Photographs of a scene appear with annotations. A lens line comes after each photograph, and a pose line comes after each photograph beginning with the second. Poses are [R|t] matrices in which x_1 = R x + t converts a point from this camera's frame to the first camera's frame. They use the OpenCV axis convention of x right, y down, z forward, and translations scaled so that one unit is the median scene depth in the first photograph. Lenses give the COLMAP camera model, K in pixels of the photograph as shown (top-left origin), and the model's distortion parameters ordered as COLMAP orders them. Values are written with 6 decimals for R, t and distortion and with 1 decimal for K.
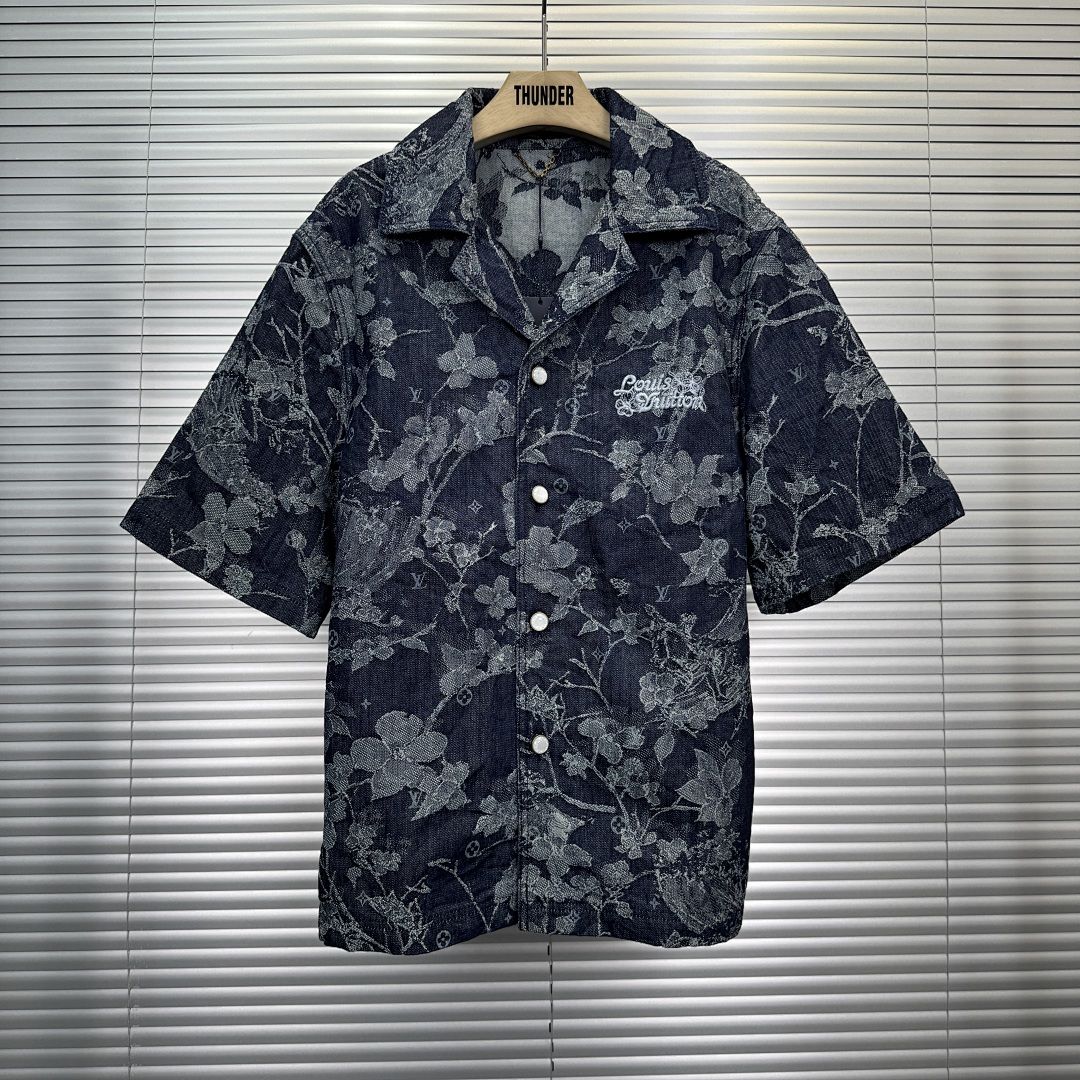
lens RADIAL K [[972.6, 0, 542.5], [0, 972.6, 543.4], [0, 0, 1]] dist [0.165210, -0.413115]
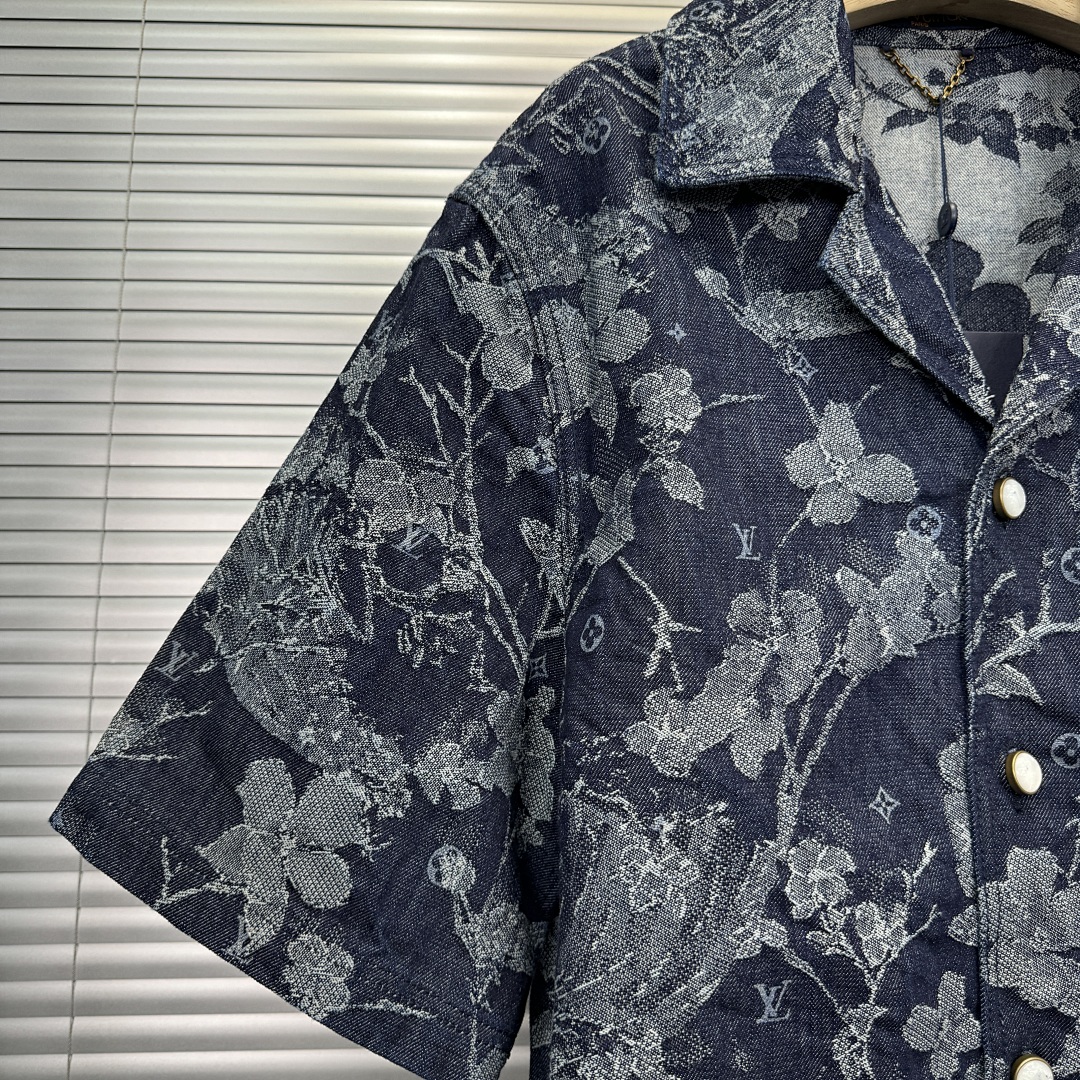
lens RADIAL K [[1007.1, 0, 533.7], [0, 1007.1, 541.1], [0, 0, 1]] dist [0.014666, -0.046640]
pose [[0.999648, 0.011470, 0.023903, -0.229148], [-0.009486, 0.996627, -0.081516, -0.112707], [-0.024758, 0.081261, 0.996385, 0.550318]]
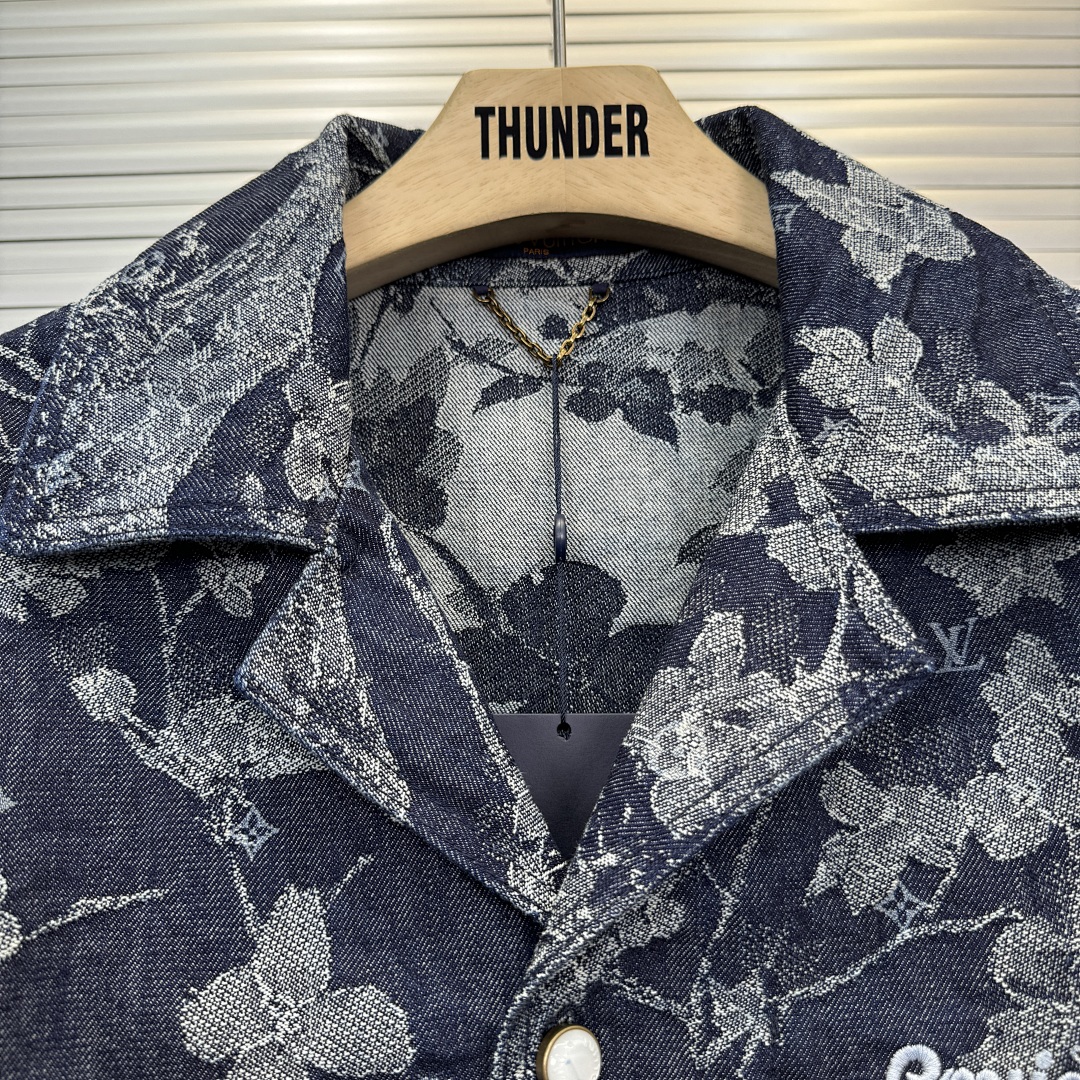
lens RADIAL K [[1013.1, 0, 540.2], [0, 1013.1, 549.0], [0, 0, 1]] dist [0.148727, -0.410652]
pose [[0.999766, -0.020536, -0.006837, -0.006811], [0.018897, 0.982192, -0.186925, -0.254737], [0.010554, 0.186752, 0.982350, 0.704067]]
